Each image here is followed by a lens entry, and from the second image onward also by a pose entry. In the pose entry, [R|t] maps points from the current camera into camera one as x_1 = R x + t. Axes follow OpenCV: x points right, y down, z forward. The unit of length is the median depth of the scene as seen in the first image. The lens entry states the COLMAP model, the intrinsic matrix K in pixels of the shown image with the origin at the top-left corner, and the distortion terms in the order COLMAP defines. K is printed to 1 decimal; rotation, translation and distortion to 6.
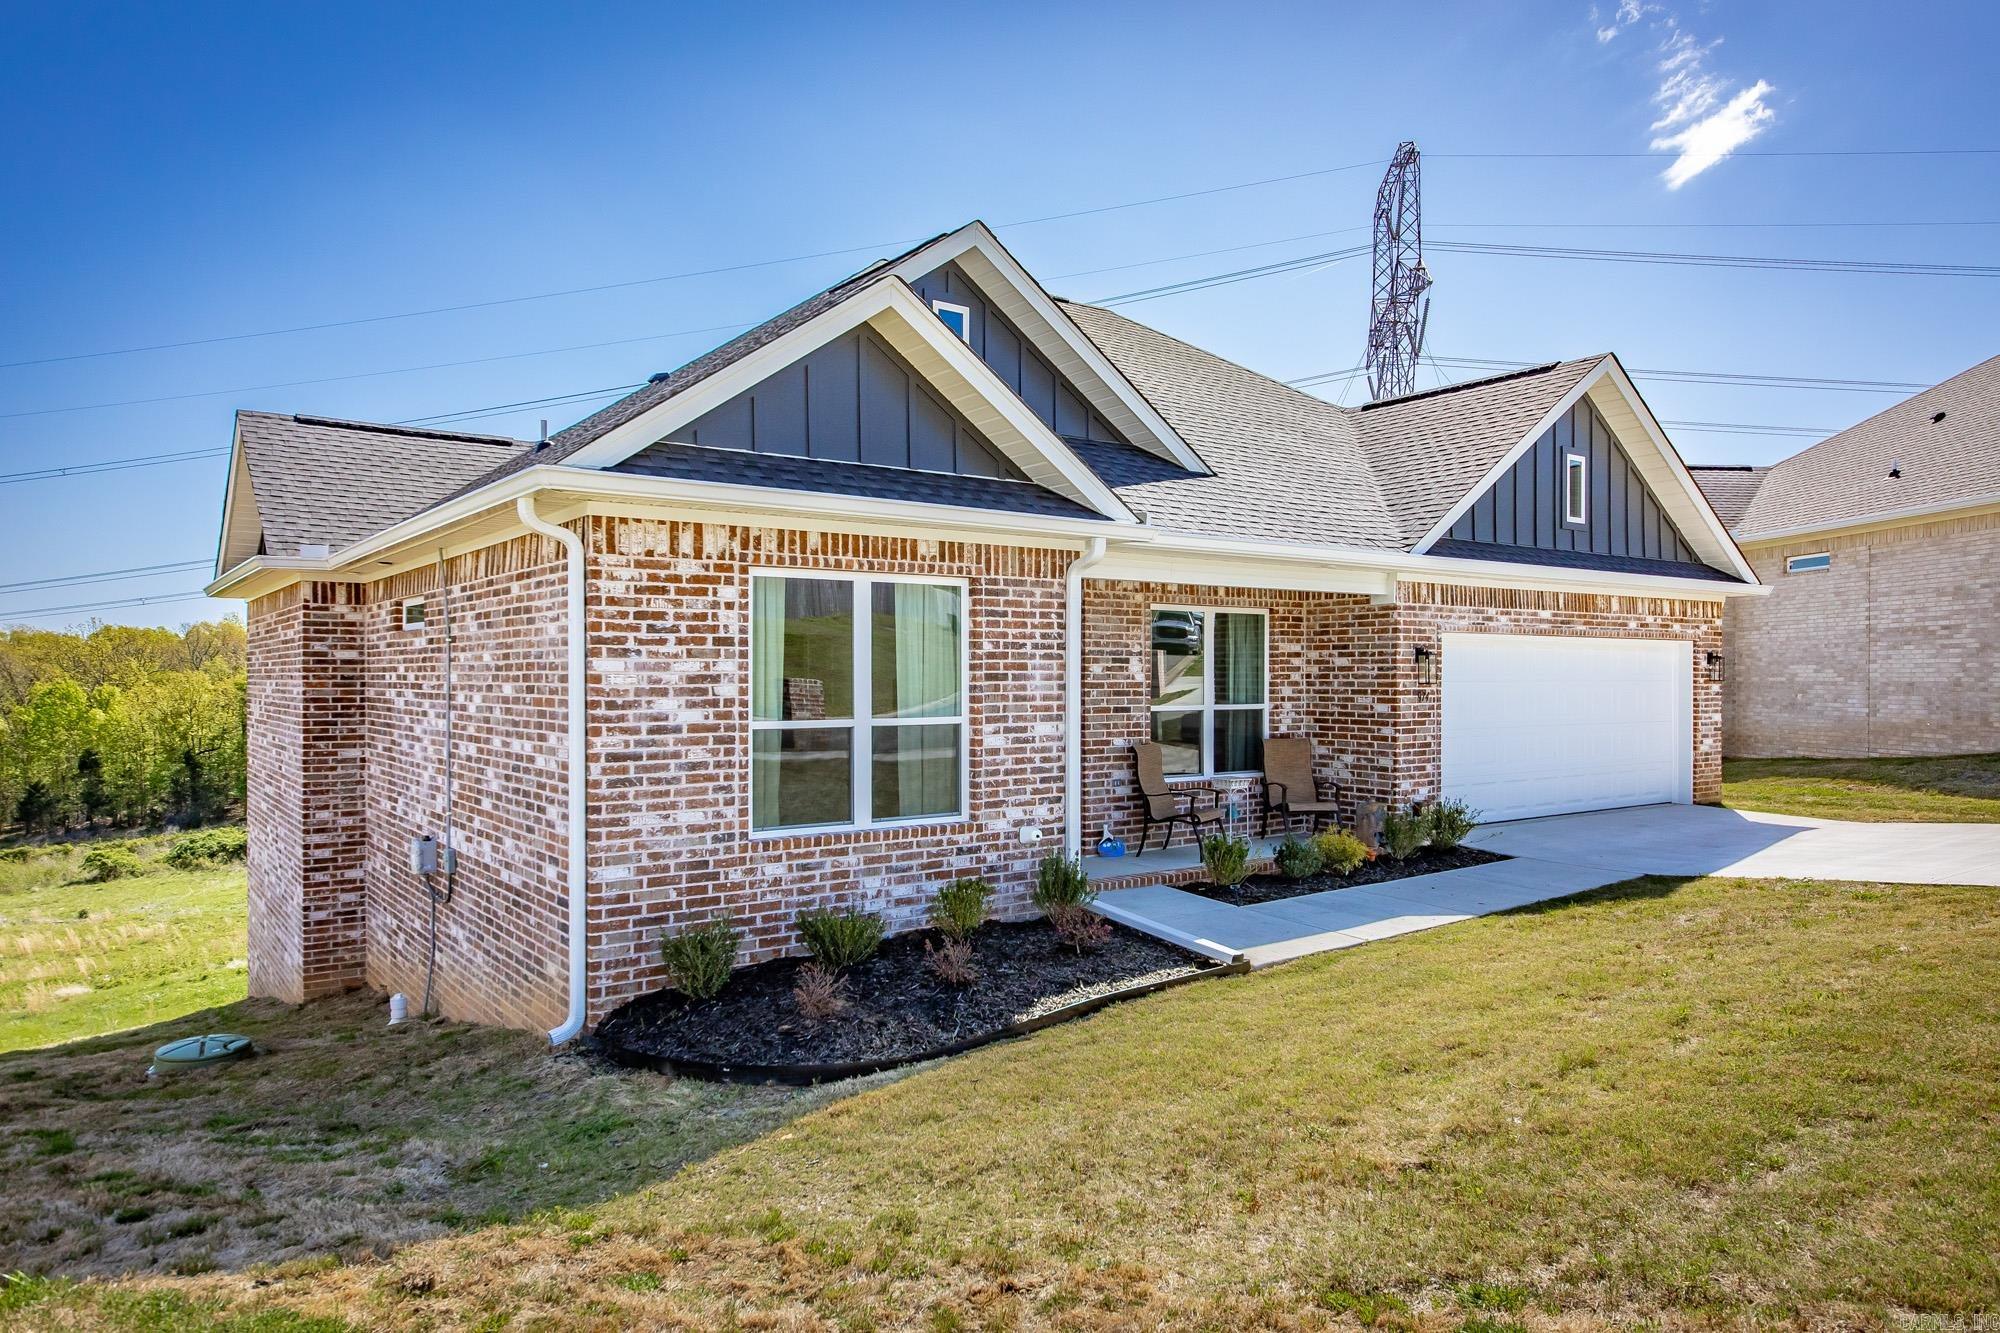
lens RADIAL K [[1265.6, 0, 999.6], [0, 1265.6, 669.1], [0, 0, 1]] dist [0.017020, 0.001031]
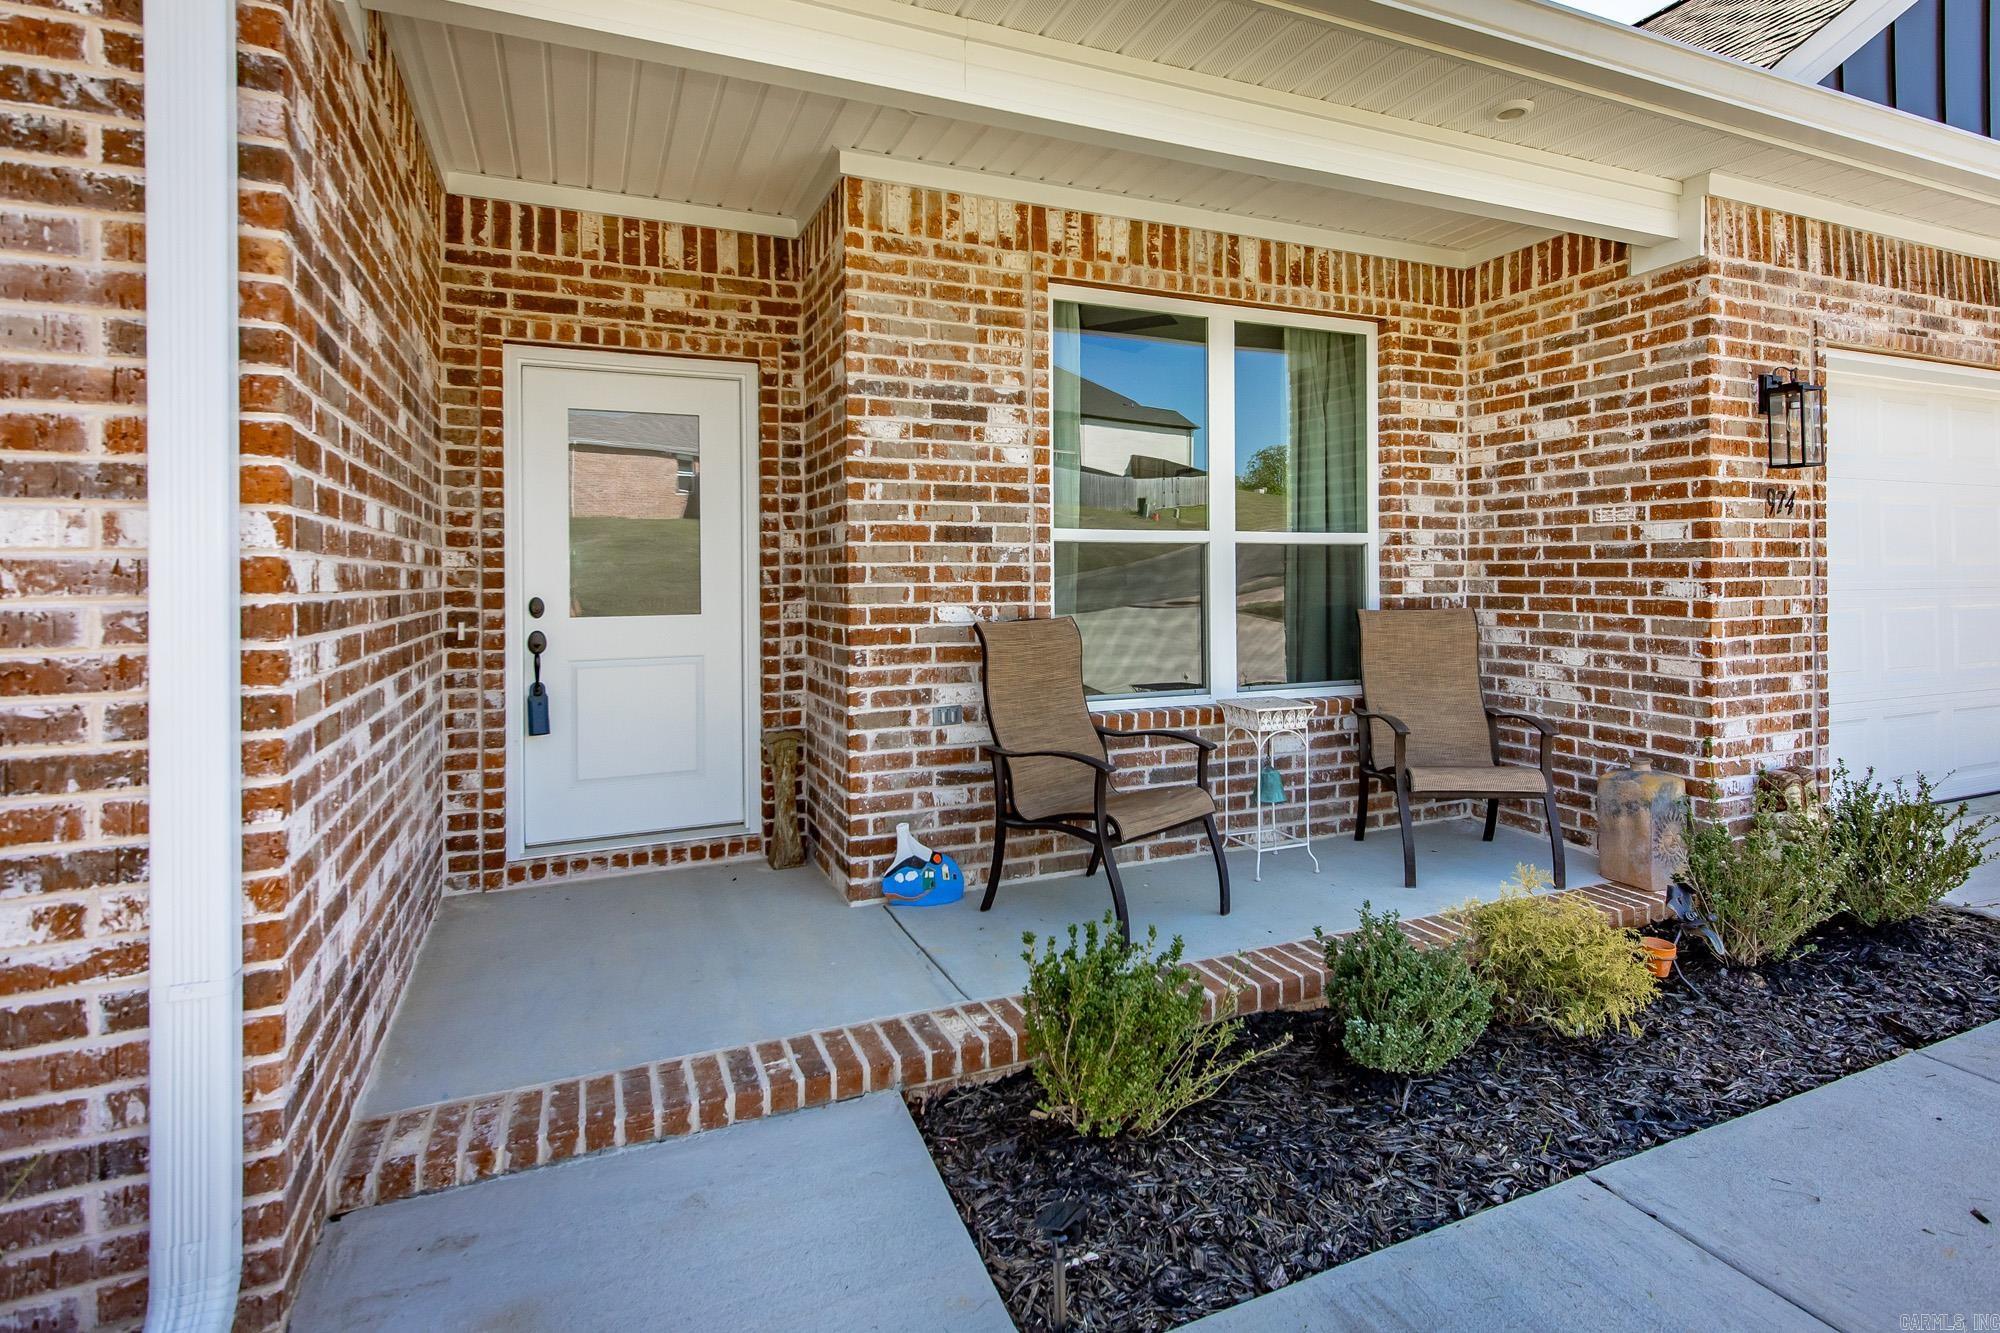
lens RADIAL K [[1008.5, 0, 1029.9], [0, 1008.5, 564.1], [0, 0, 1]] dist [0.004570, -0.000530]
pose [[0.977192, -0.008478, -0.212187, 0.176498], [0.007772, 0.999961, -0.004161, 0.041116], [0.212214, 0.002417, 0.977220, 0.656904]]
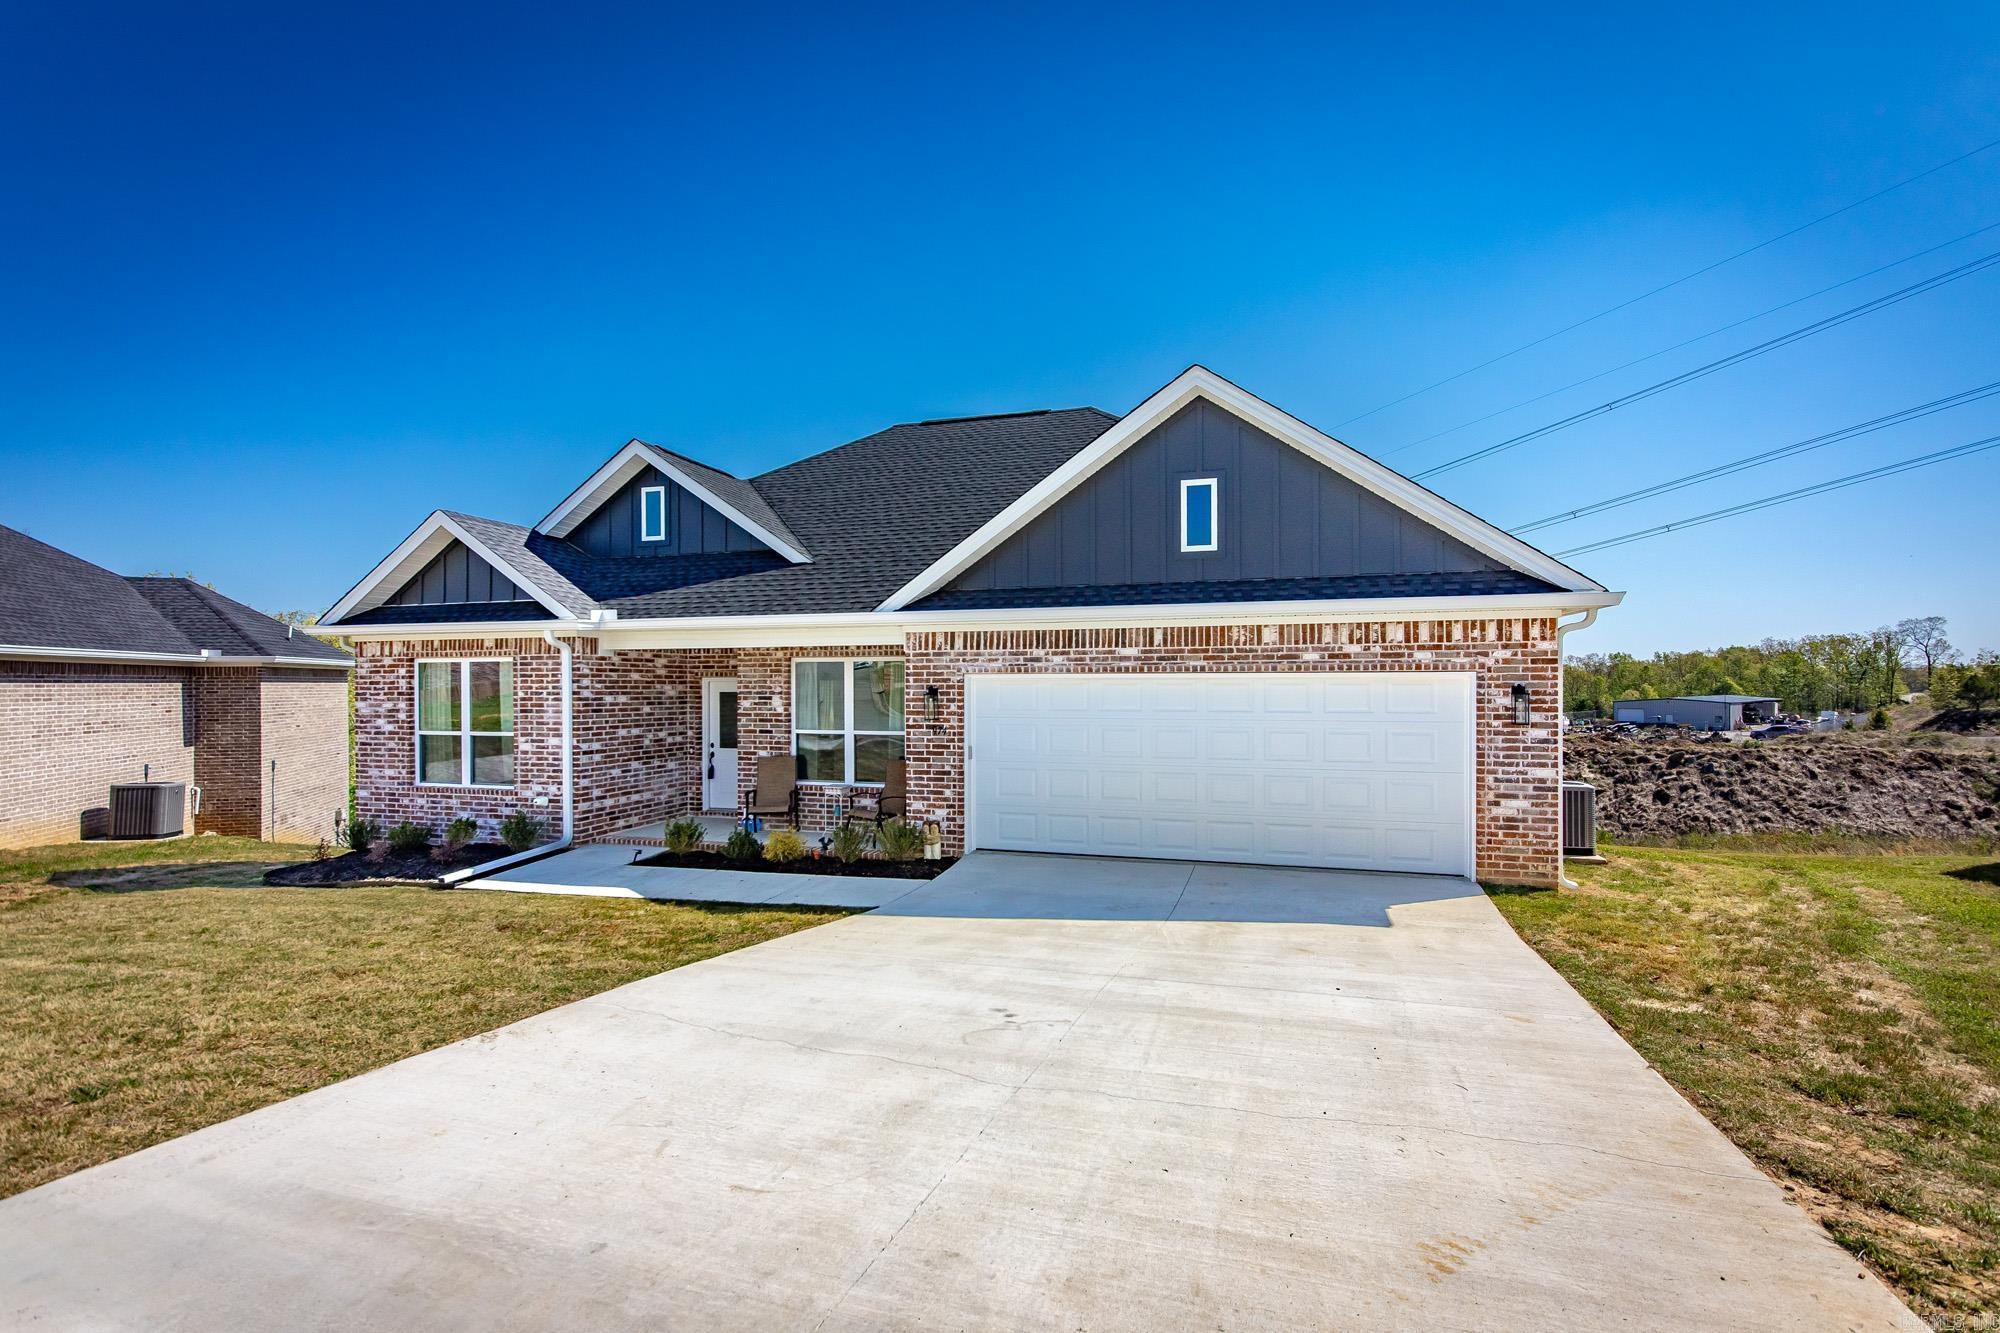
lens RADIAL K [[904.6, 0, 1003.0], [0, 904.6, 676.9], [0, 0, 1]] dist [0.000929, -0.000077]
pose [[0.602111, -0.007007, -0.798382, 1.045372], [0.006410, 0.999972, -0.003942, -0.024003], [0.798387, -0.002744, 0.602139, 0.560684]]
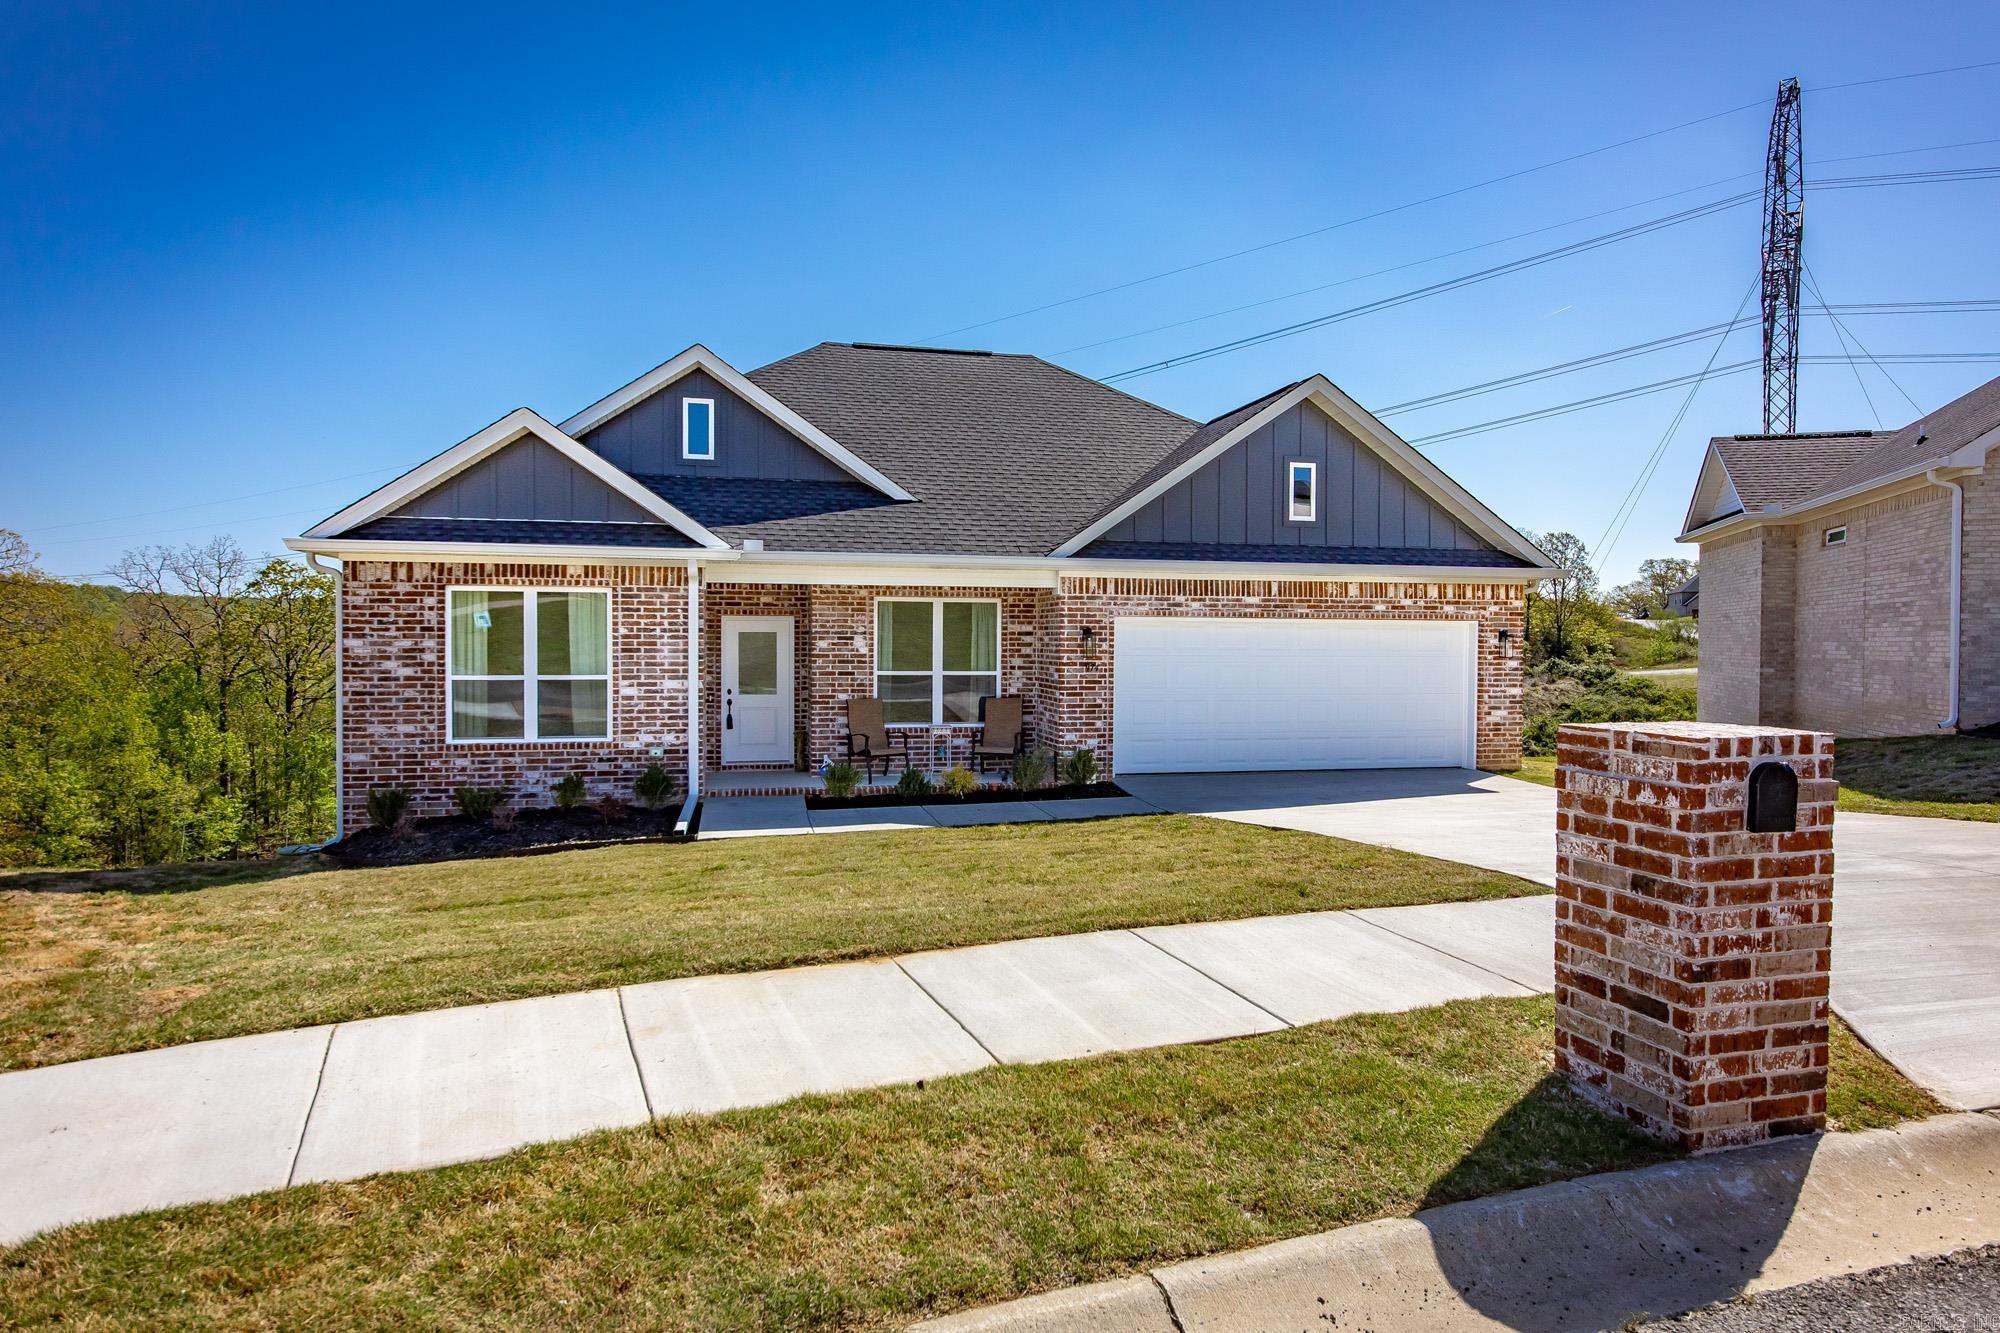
lens RADIAL K [[1151.4, 0, 999.6], [0, 1151.4, 645.9], [0, 0, 1]] dist [0.002210, 0.000956]
pose [[0.921593, 0.008400, -0.388067, 0.707987], [-0.004447, 0.999929, 0.011083, -0.012439], [0.388133, -0.008489, 0.921564, -0.097564]]
